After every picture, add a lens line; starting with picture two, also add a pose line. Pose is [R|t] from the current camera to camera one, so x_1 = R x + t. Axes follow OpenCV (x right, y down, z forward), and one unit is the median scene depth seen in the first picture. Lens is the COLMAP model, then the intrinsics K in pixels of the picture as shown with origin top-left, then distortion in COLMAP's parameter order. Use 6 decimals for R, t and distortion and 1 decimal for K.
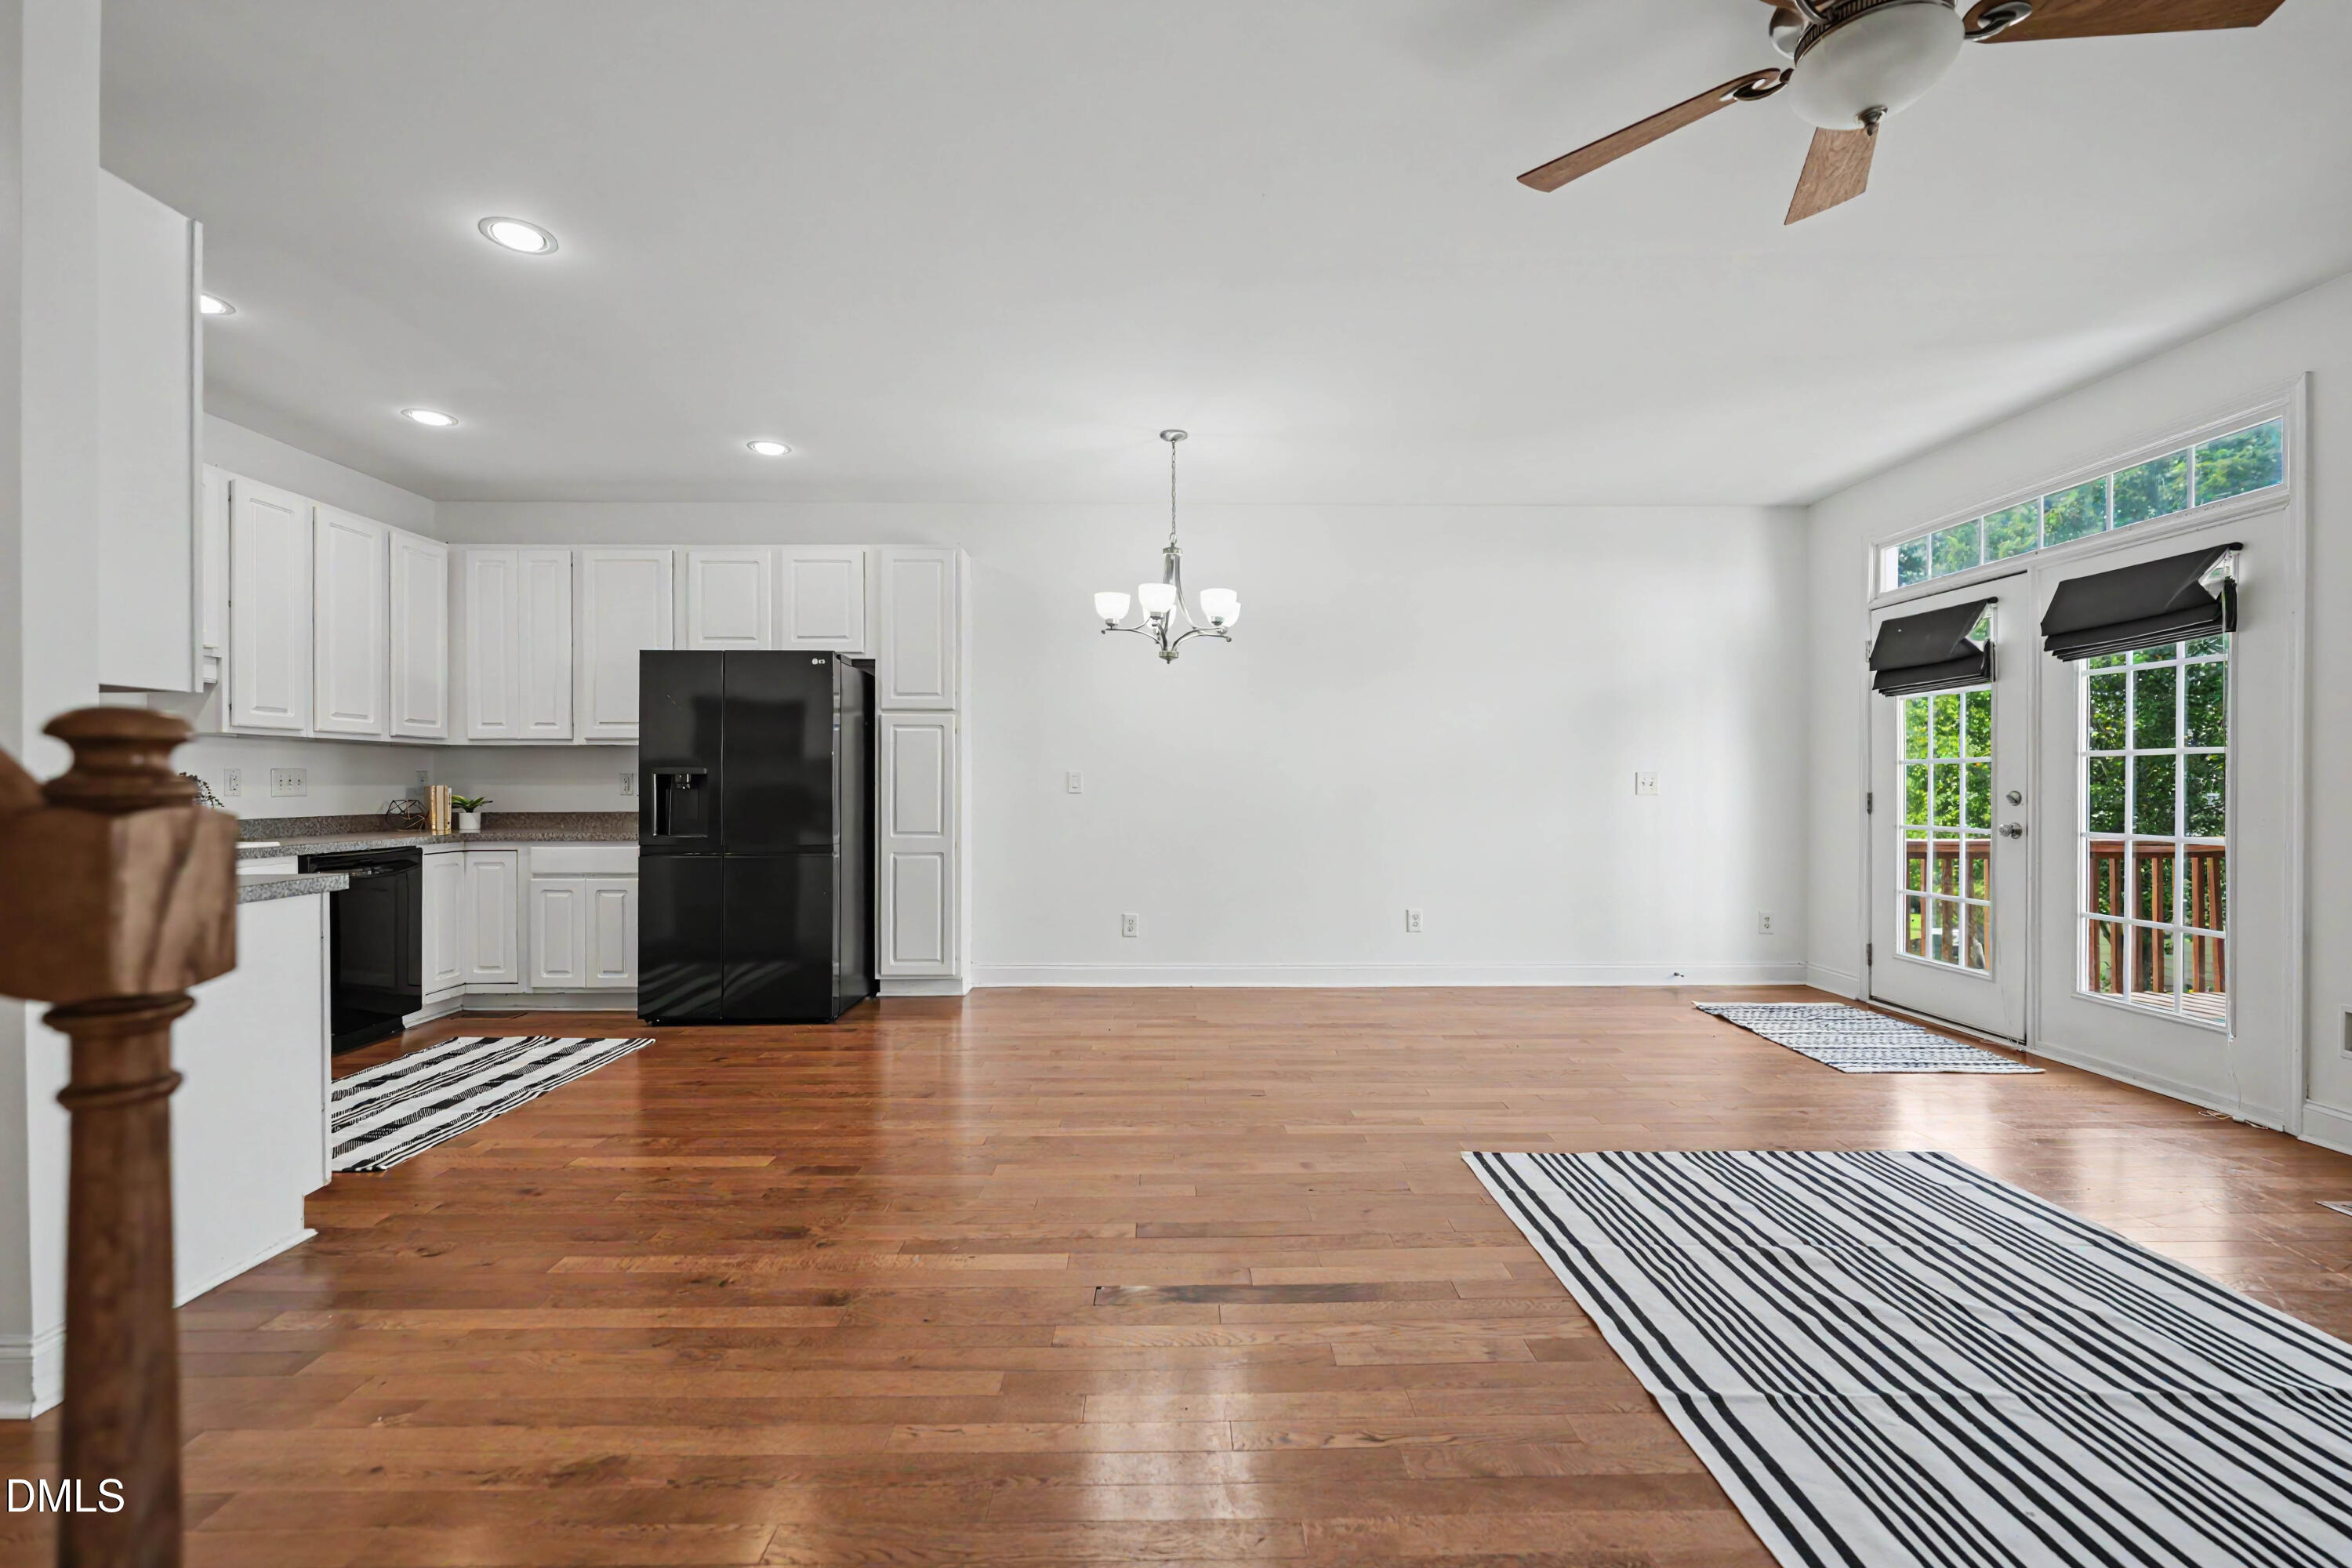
lens RADIAL K [[951.0, 0, 1179.6], [0, 951.0, 787.2], [0, 0, 1]] dist [-0.000750, -0.000868]
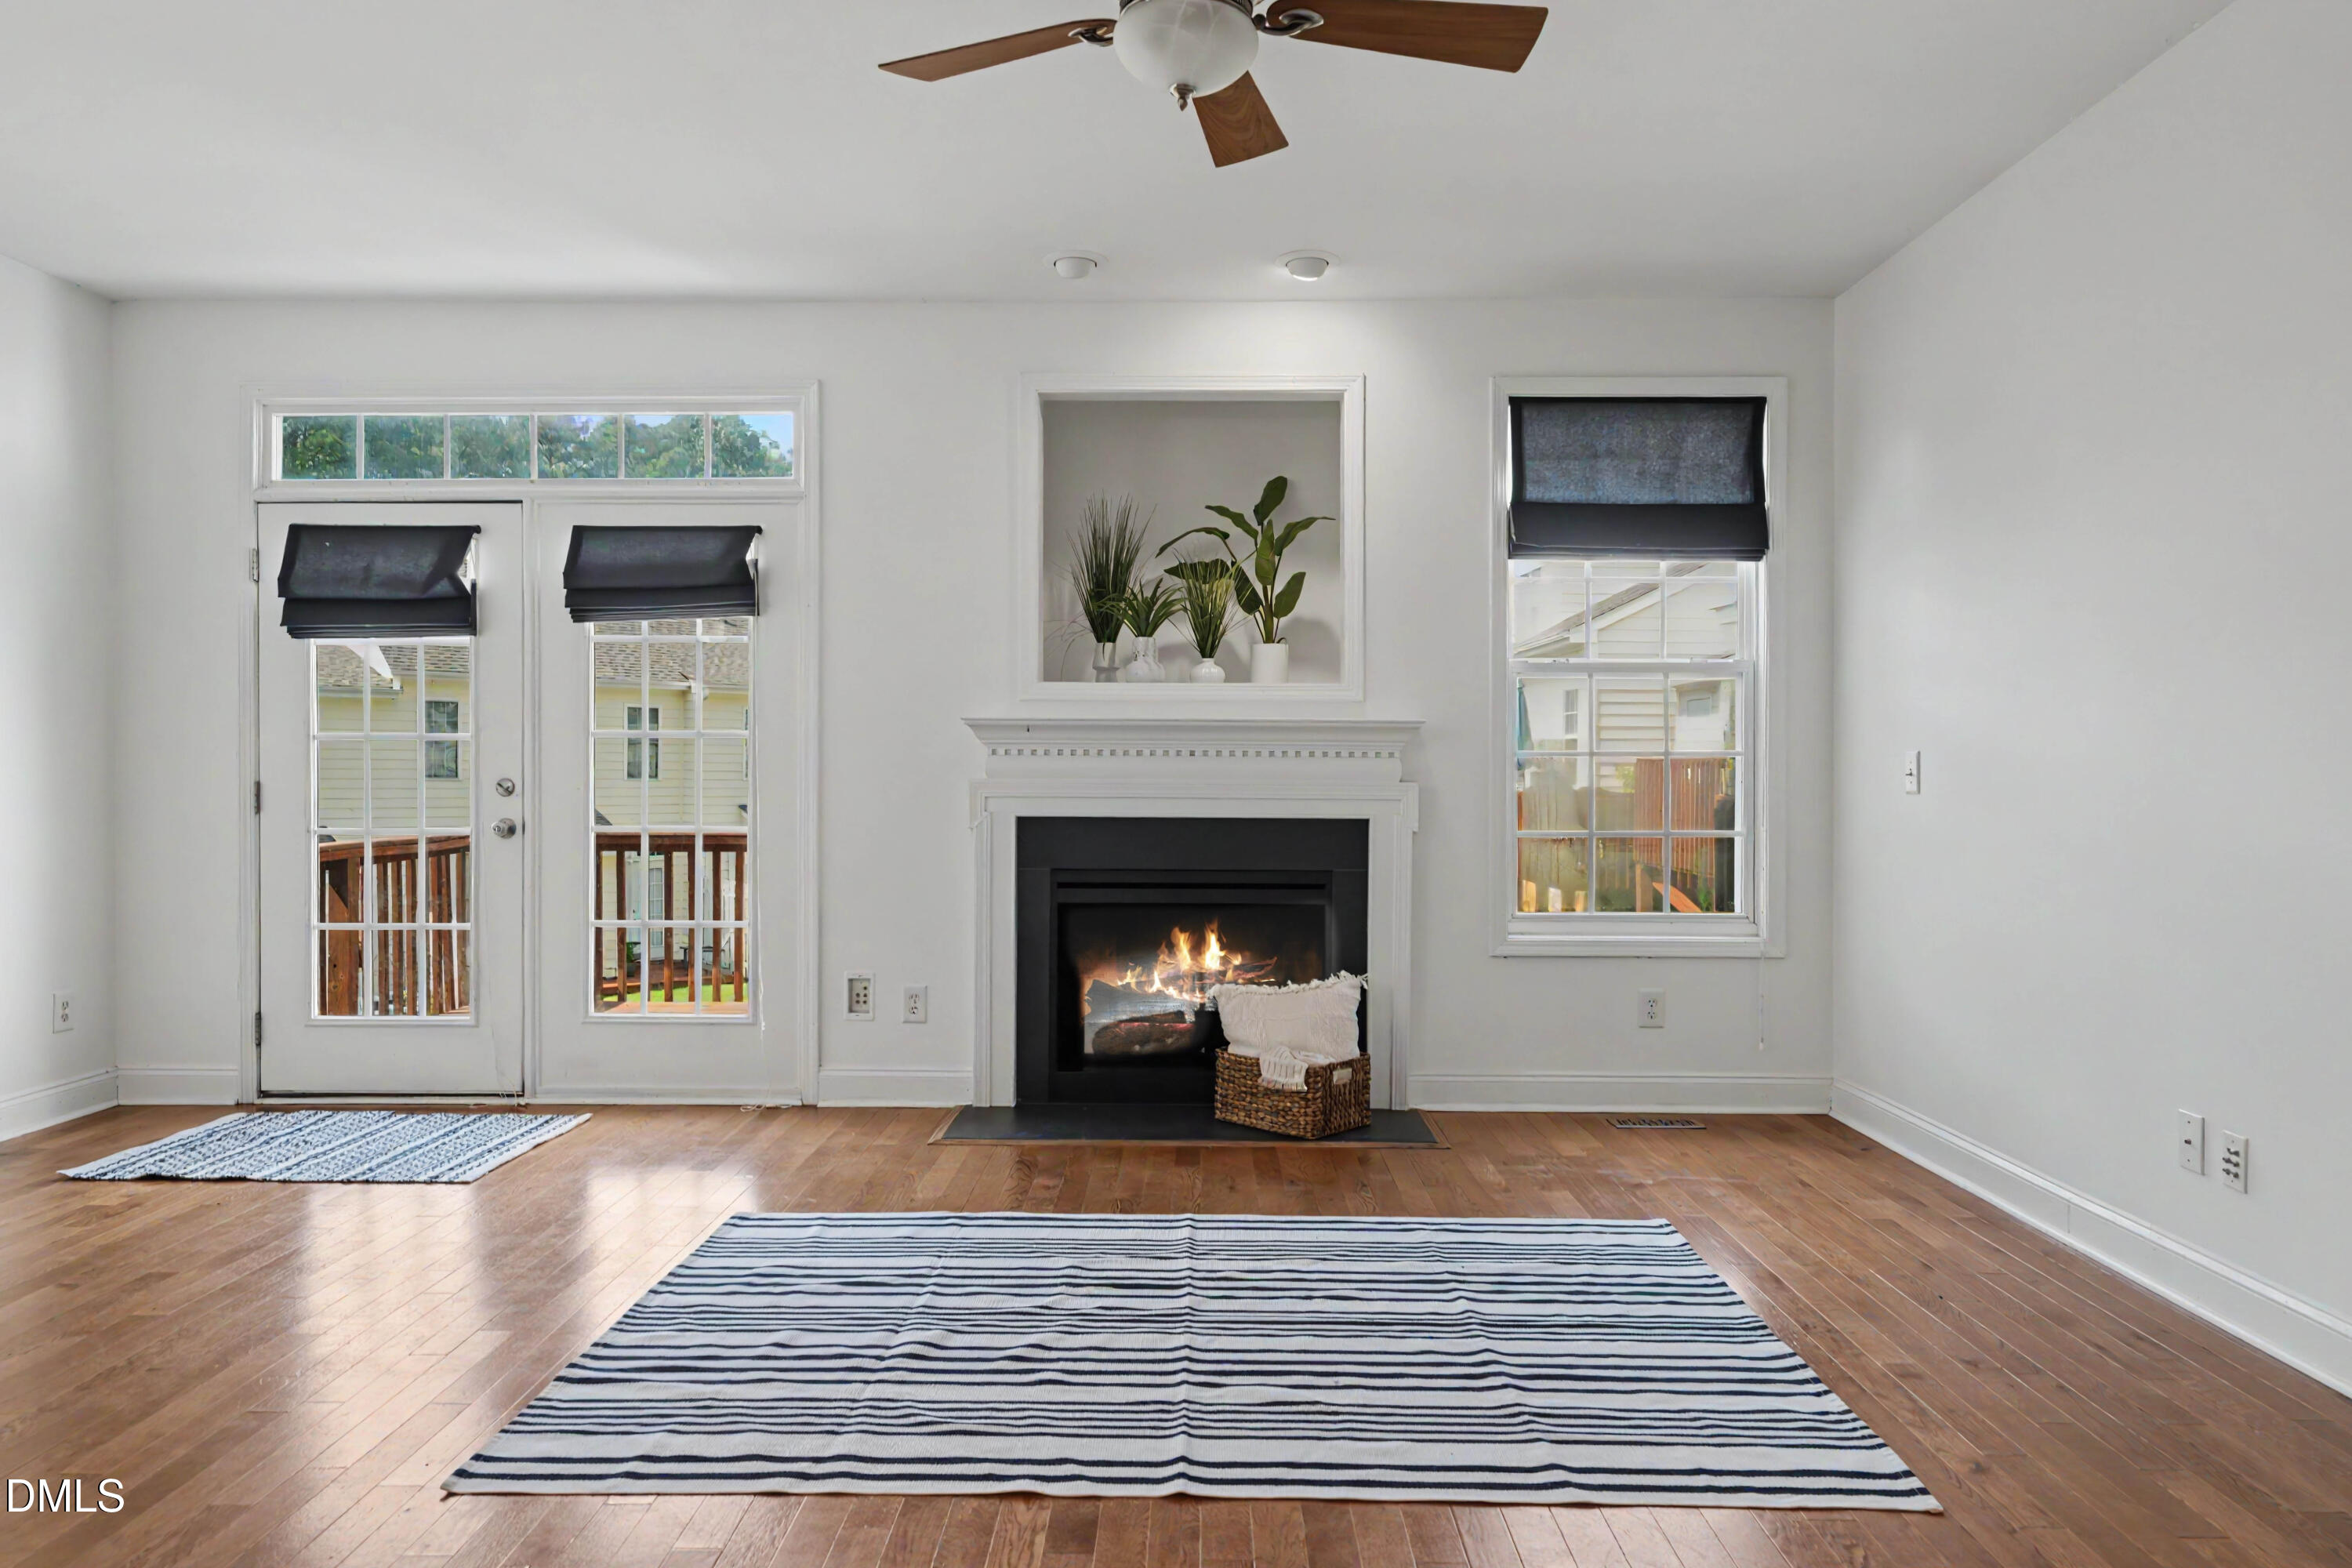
lens RADIAL K [[1510.1, 0, 1174.3], [0, 1510.1, 787.0], [0, 0, 1]] dist [0.005279, -0.004250]
pose [[0.028036, -0.009431, 0.999562, -0.328150], [0.001894, 0.999954, 0.009382, 0.000307], [-0.999605, 0.001631, 0.028053, 0.379240]]
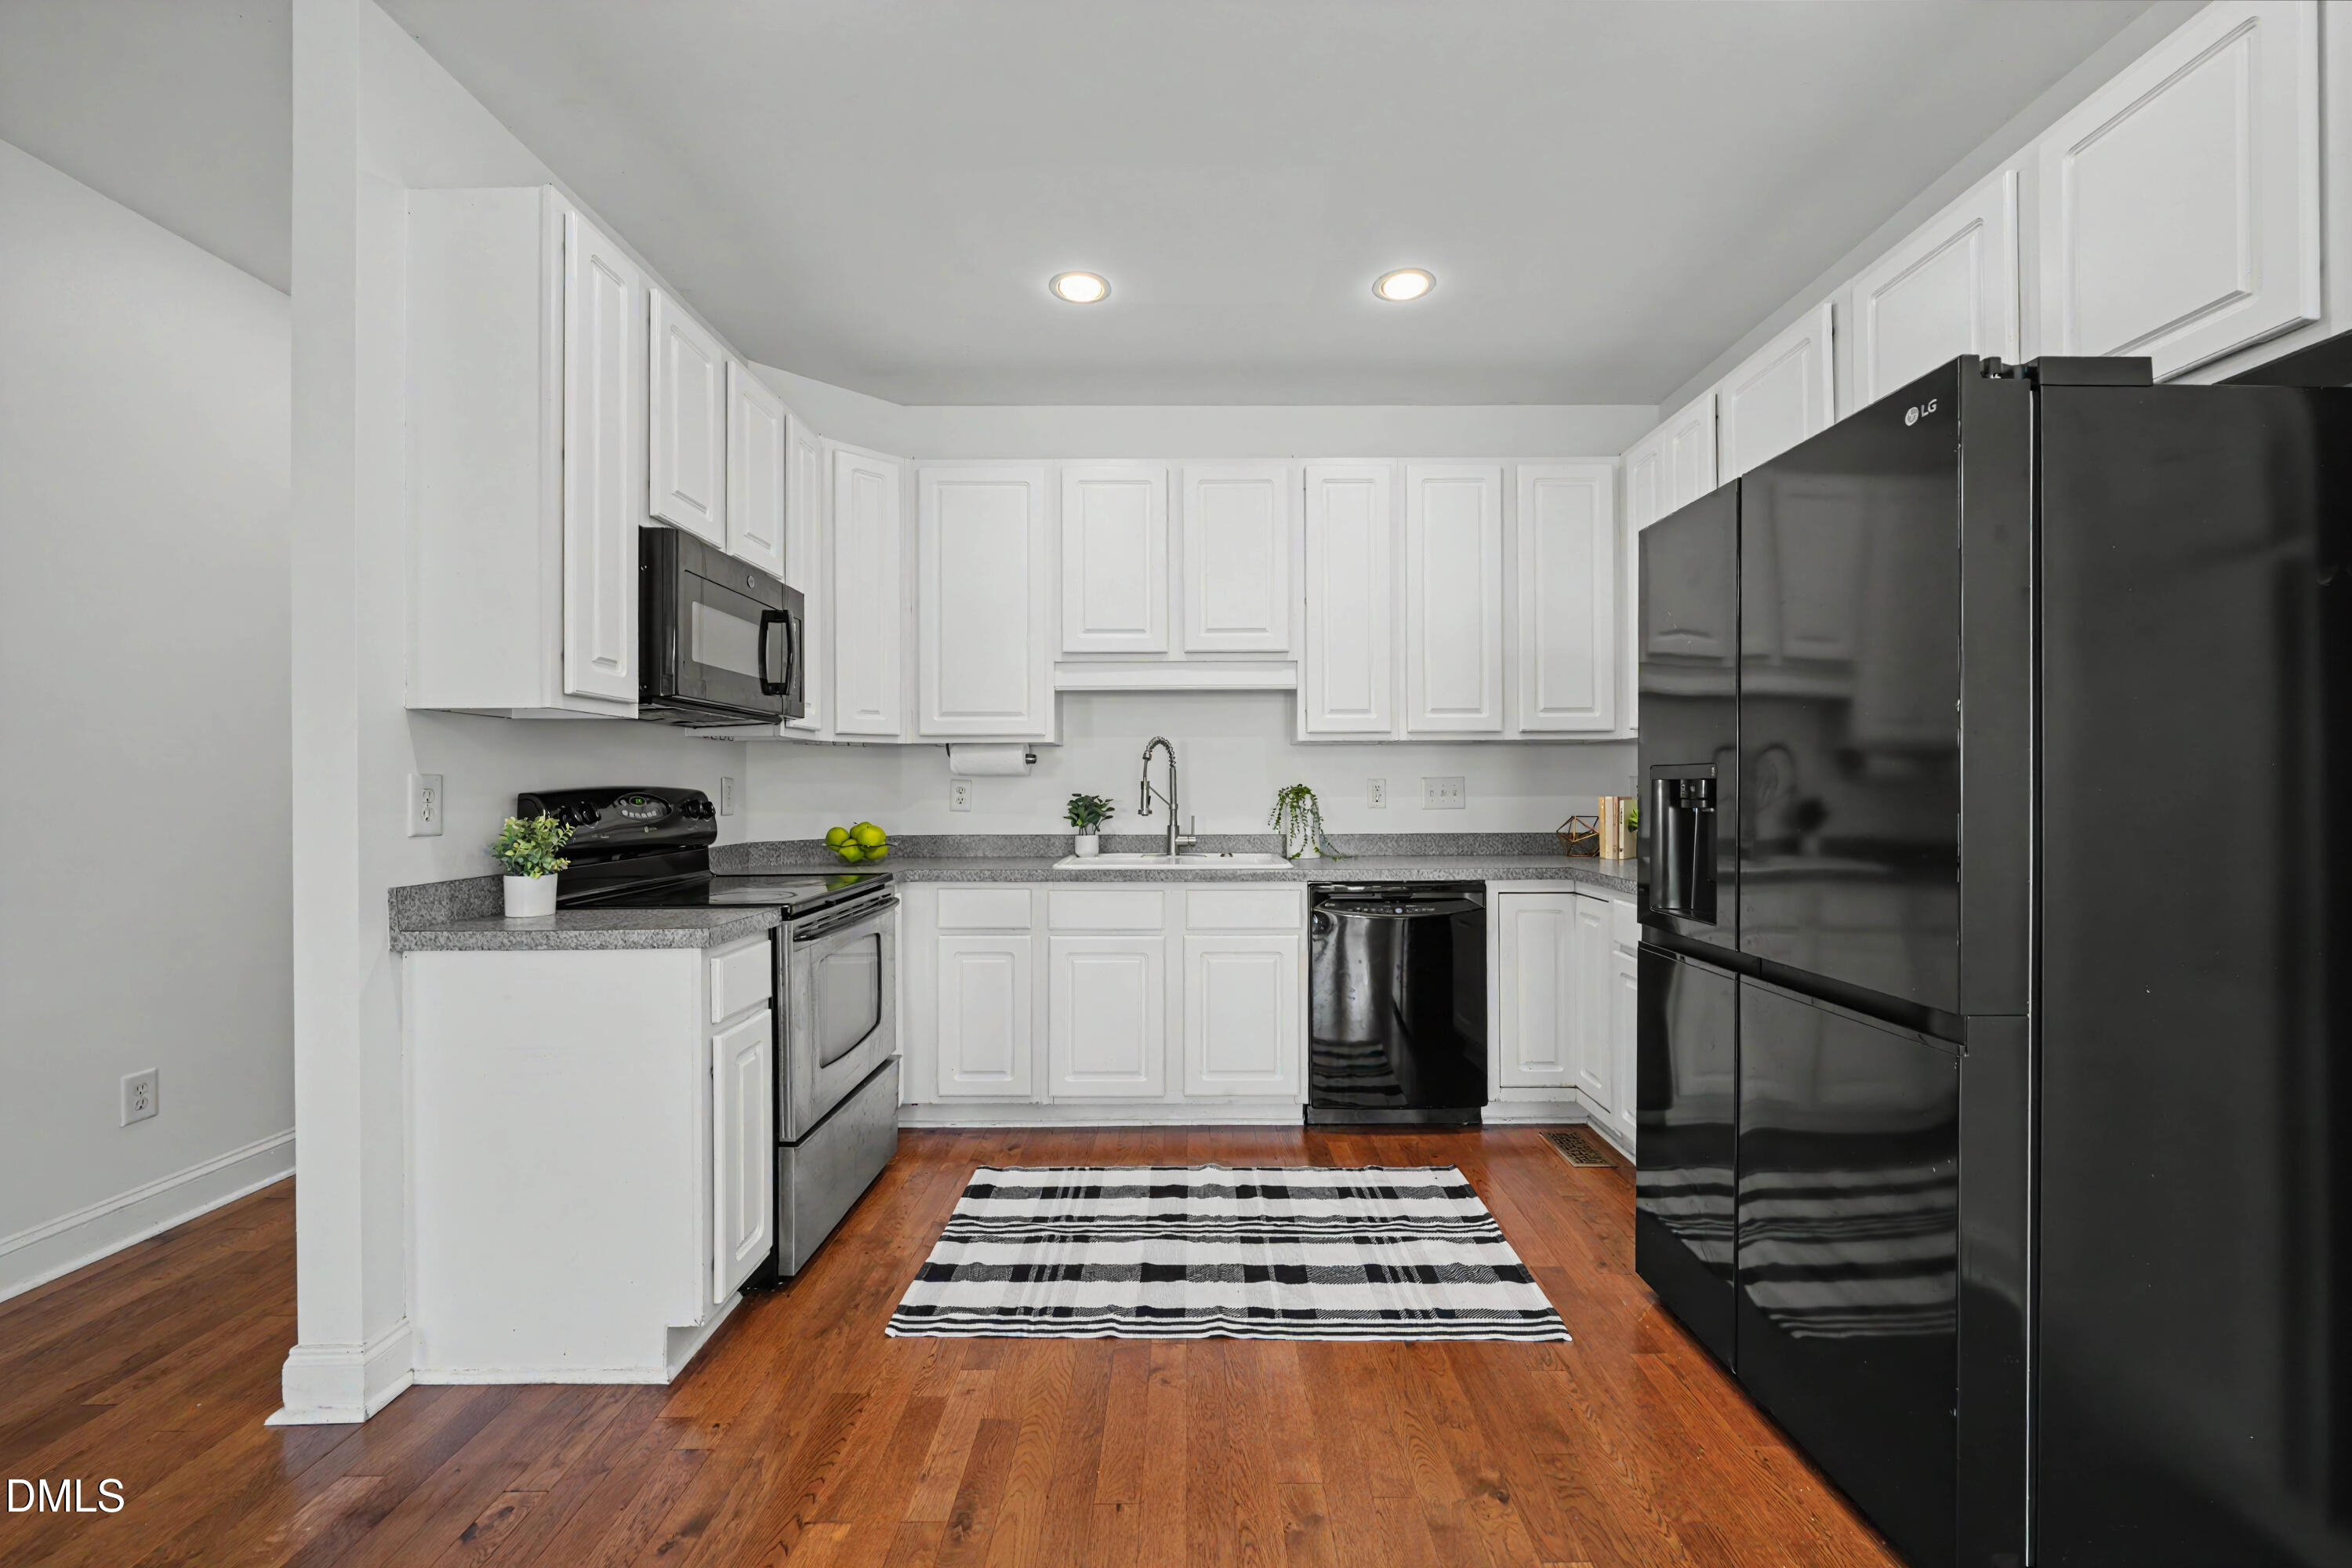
lens RADIAL K [[951.0, 0, 1191.7], [0, 951.0, 776.9], [0, 0, 1]] dist [-0.000750, -0.000868]
pose [[-0.008914, -0.011209, -0.999897, -0.067395], [0.002560, 0.999934, -0.011232, -0.010480], [0.999957, -0.002660, -0.008884, 0.775722]]
